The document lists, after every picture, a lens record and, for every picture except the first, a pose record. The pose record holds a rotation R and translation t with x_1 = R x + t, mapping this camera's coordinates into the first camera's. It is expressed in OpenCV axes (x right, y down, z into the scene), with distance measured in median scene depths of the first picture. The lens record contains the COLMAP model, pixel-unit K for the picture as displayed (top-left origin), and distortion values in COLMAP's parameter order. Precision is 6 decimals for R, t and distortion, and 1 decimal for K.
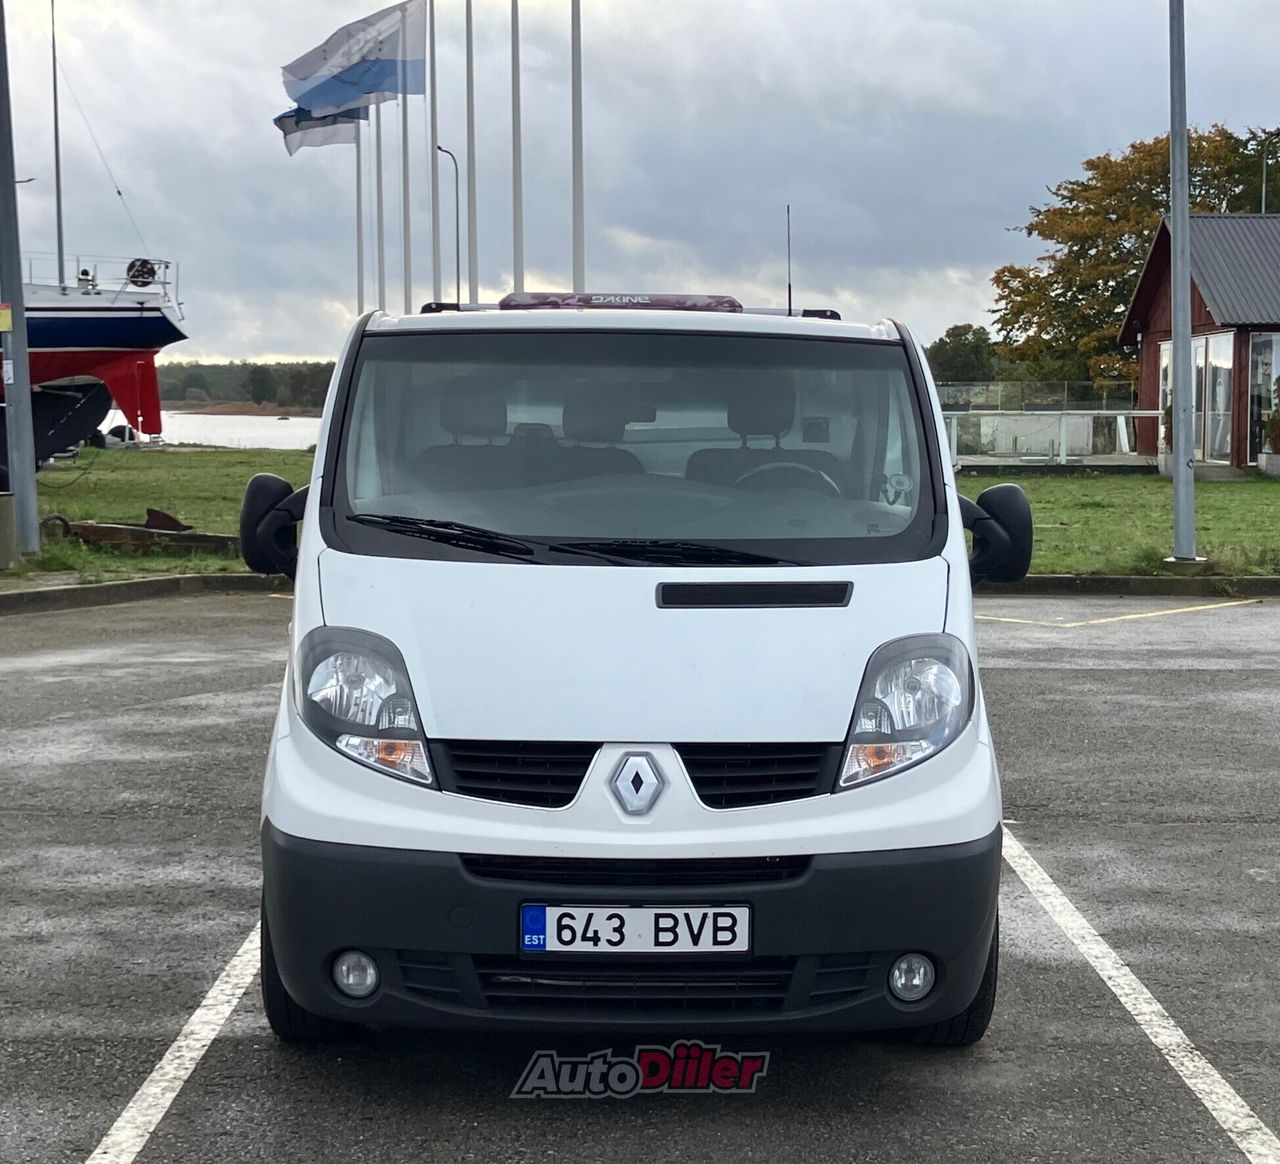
lens RADIAL K [[2162.2, 0, 640.0], [0, 2162.2, 582.0], [0, 0, 1]] dist [0.249693, -1.098999]
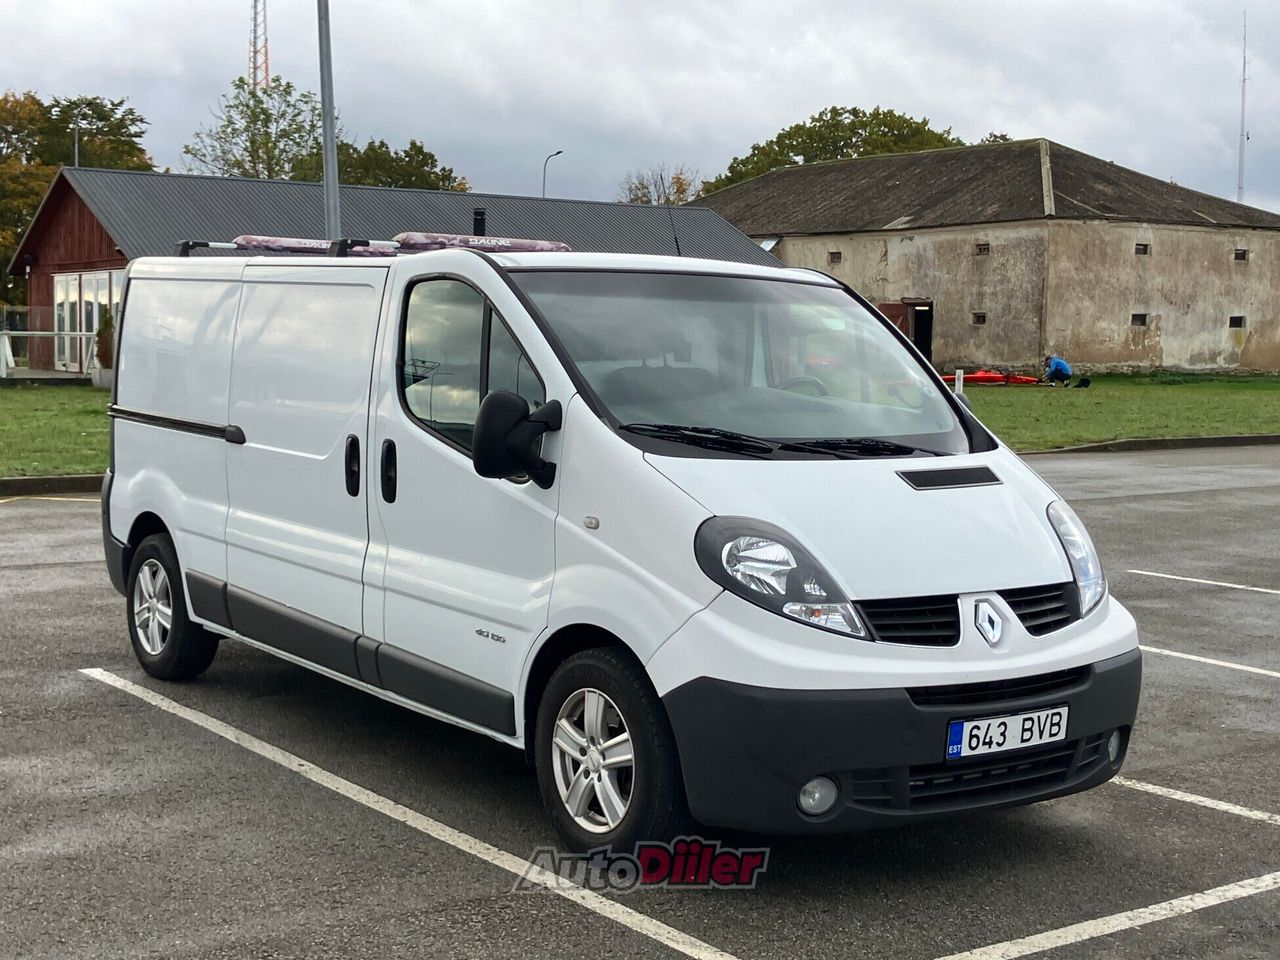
lens RADIAL K [[1784.1, 0, 640.0], [0, 1784.1, 480.0], [0, 0, 1]] dist [0.231190, -0.975599]
pose [[0.819477, -0.037491, 0.571884, -0.795934], [0.035588, 0.999261, 0.014513, -0.016716], [-0.572006, 0.008459, 0.820206, 0.227611]]
